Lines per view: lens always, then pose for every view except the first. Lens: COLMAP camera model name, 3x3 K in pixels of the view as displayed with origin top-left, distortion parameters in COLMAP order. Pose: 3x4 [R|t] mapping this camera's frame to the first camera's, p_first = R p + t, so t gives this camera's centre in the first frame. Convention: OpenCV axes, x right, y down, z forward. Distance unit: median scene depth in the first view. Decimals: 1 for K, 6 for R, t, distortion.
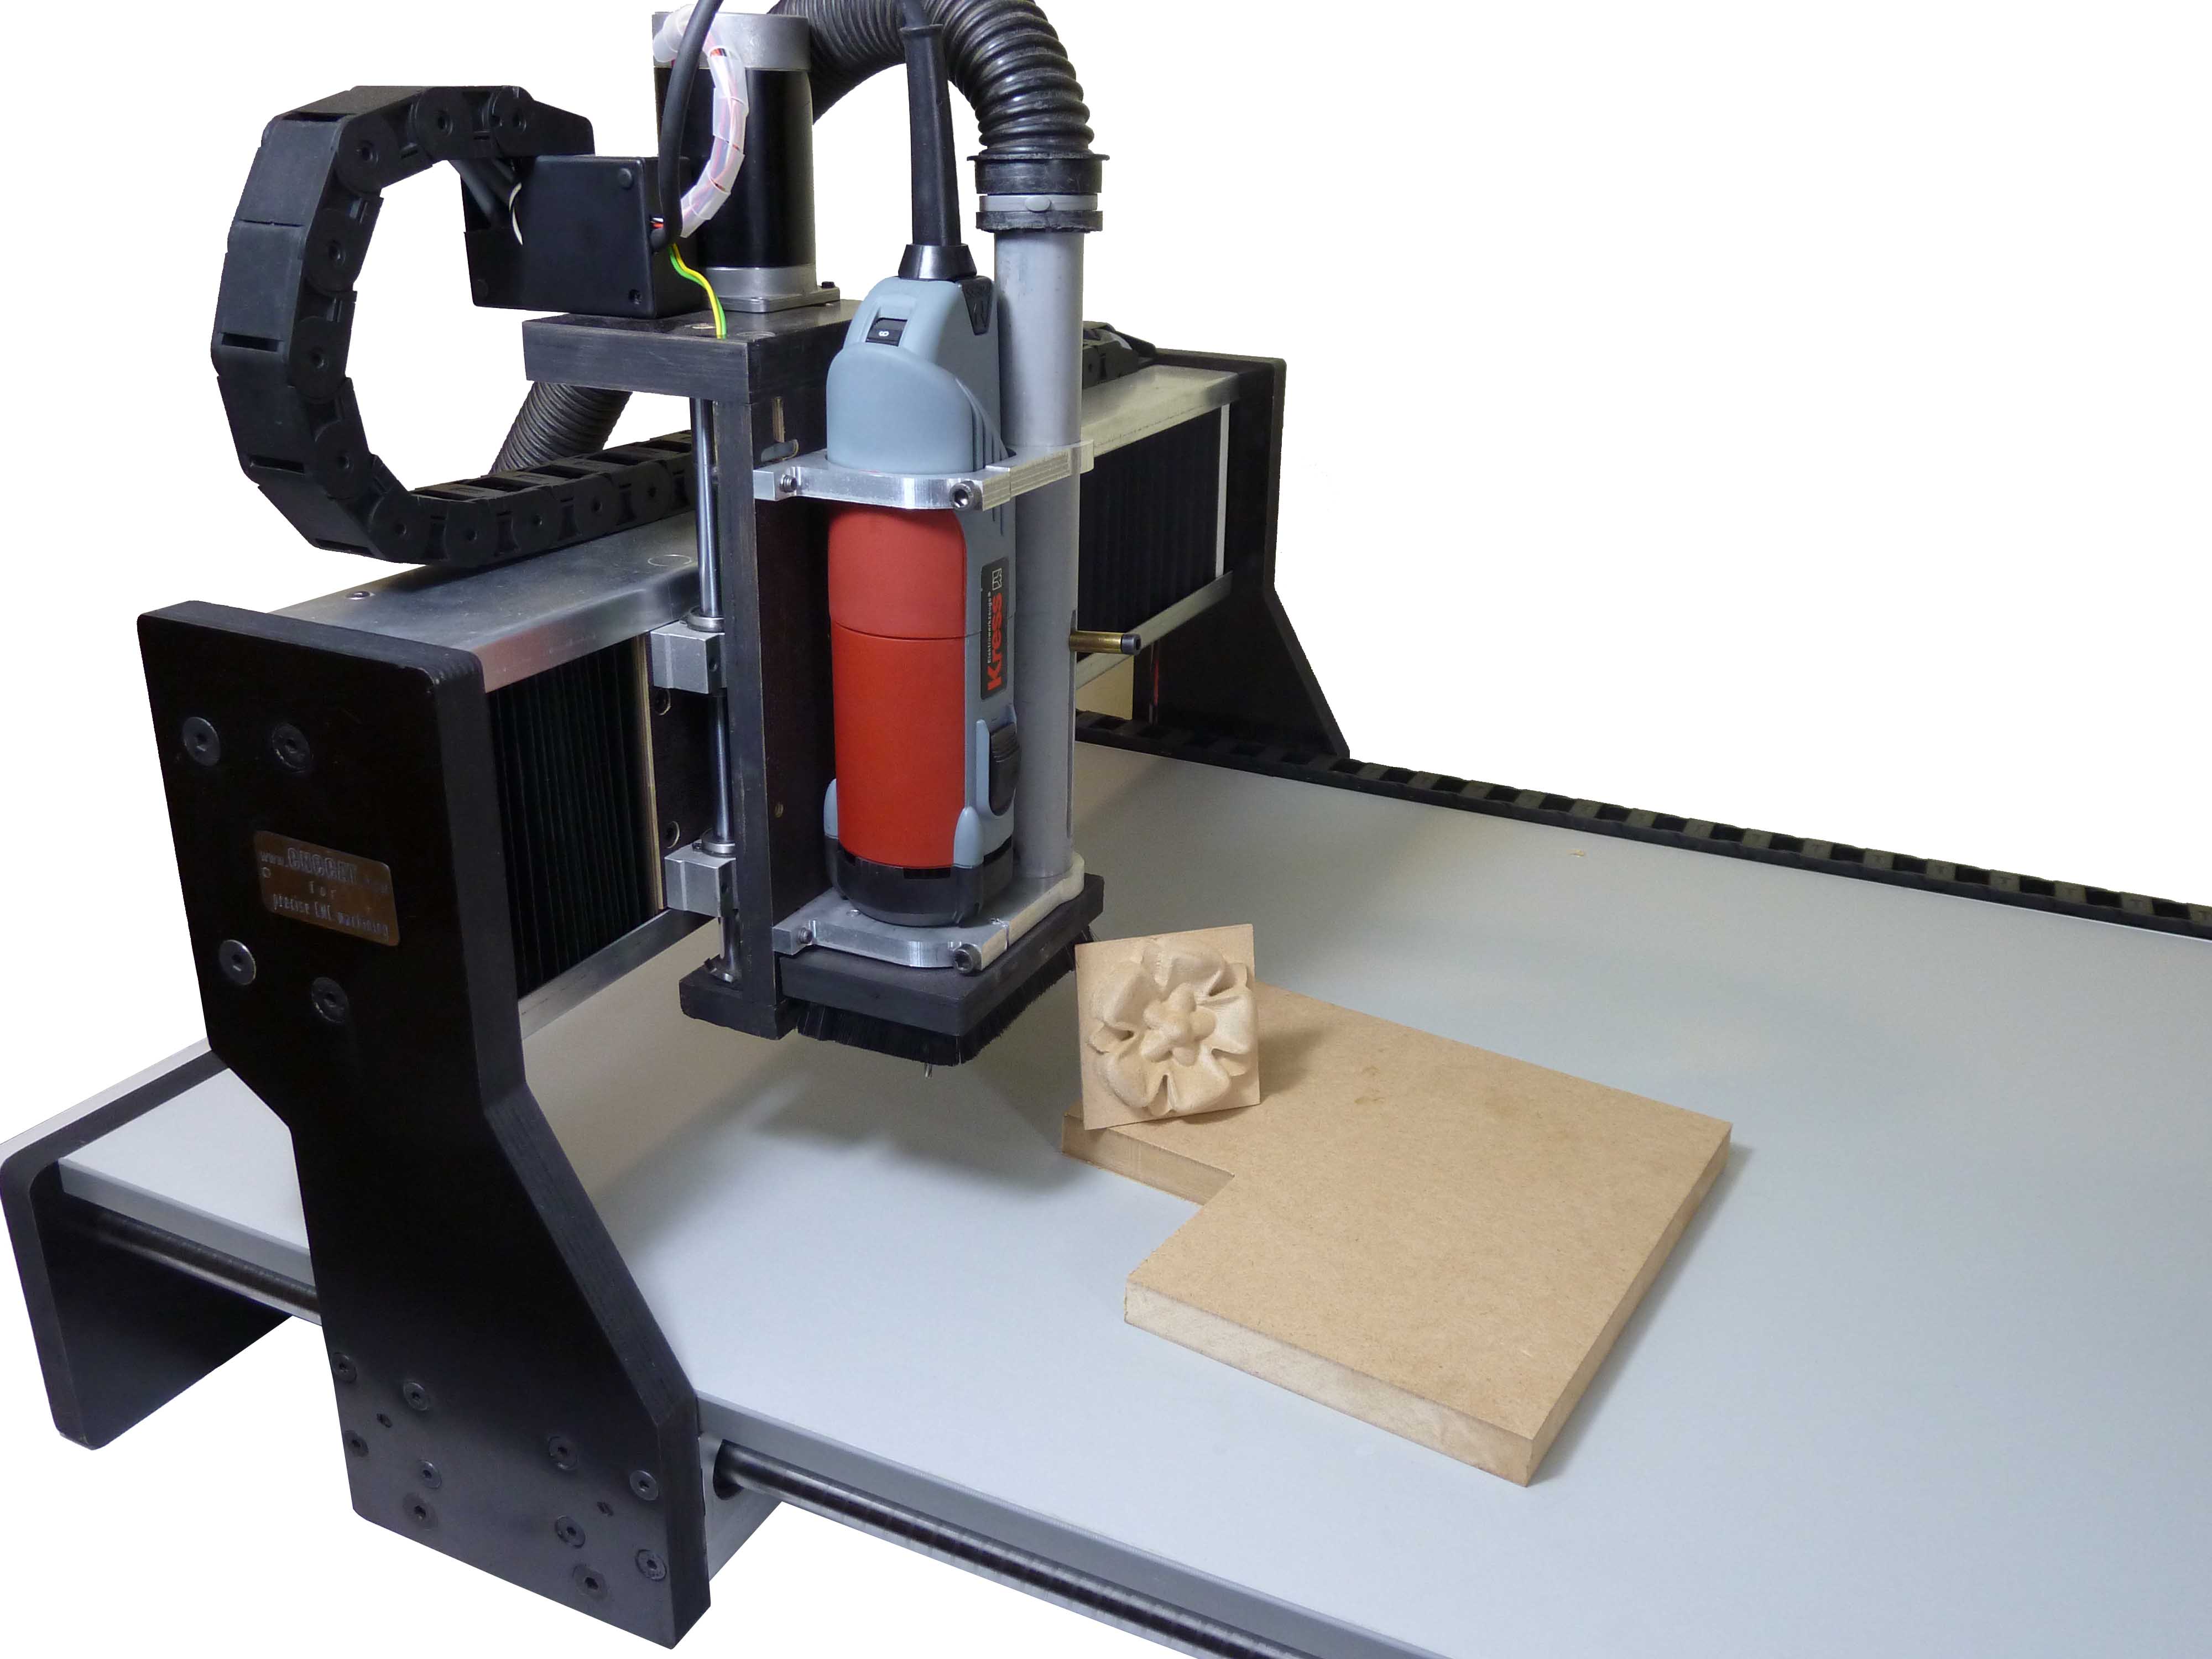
lens RADIAL K [[1912.9, 0, 1106.0], [0, 1912.9, 829.5], [0, 0, 1]] dist [0.000173, -0.000293]
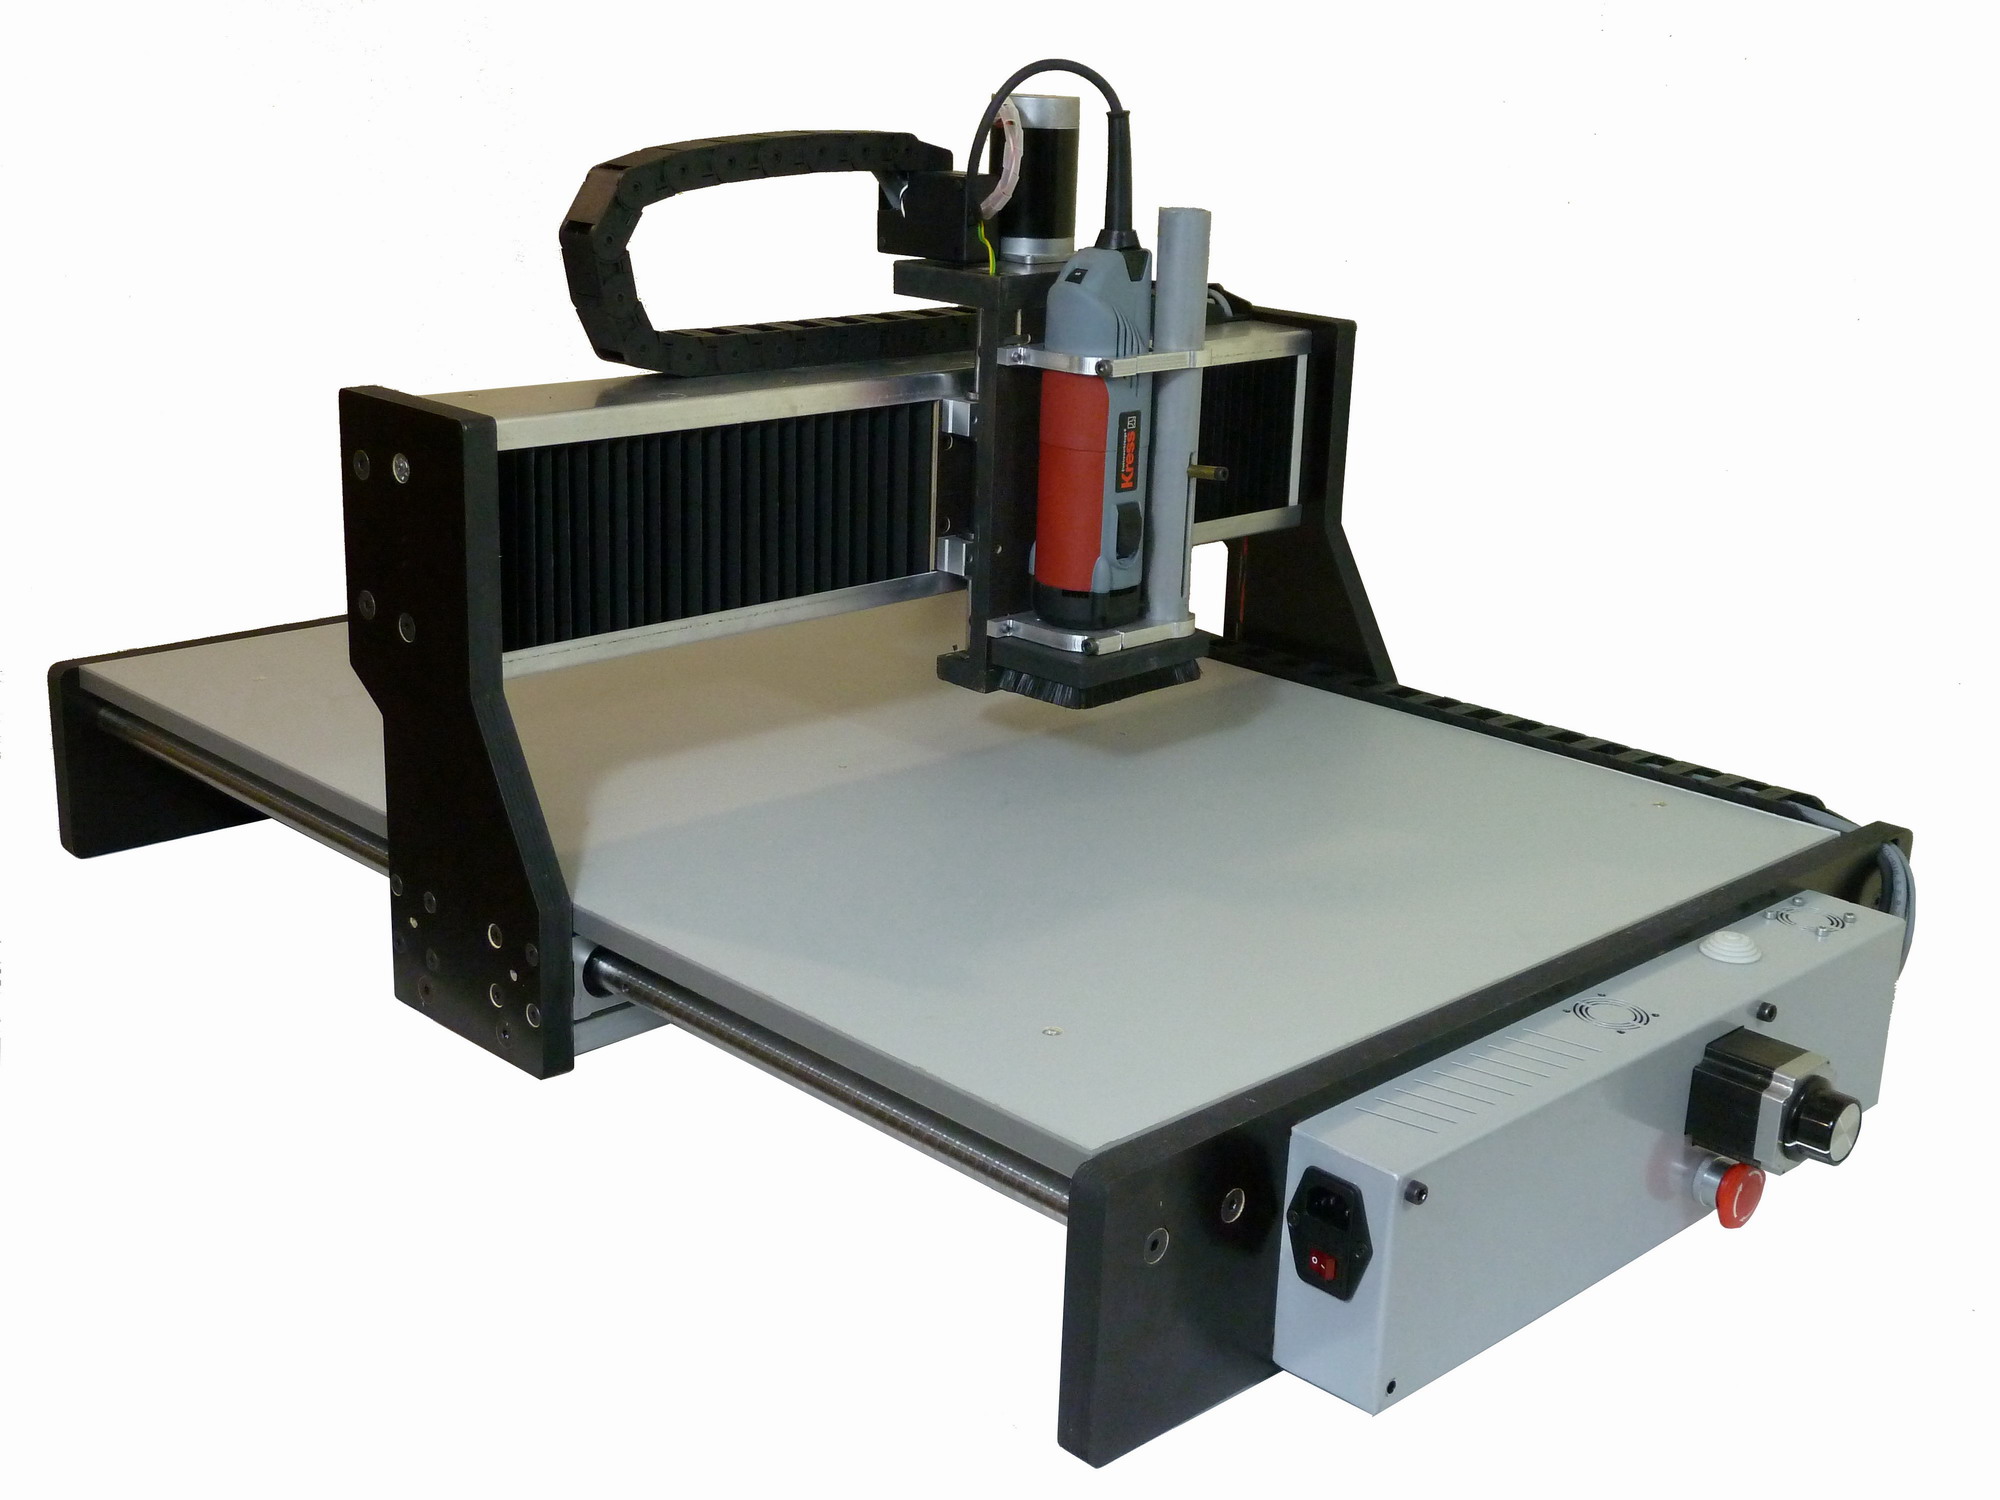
lens RADIAL K [[2453.7, 0, 1000.0], [0, 2453.7, 750.0], [0, 0, 1]] dist [-0.010346, -0.005896]
pose [[0.939717, 0.115020, -0.322028, 0.559133], [-0.141791, 0.988024, -0.060866, 0.301468], [0.311171, 0.102857, 0.944771, -1.052573]]
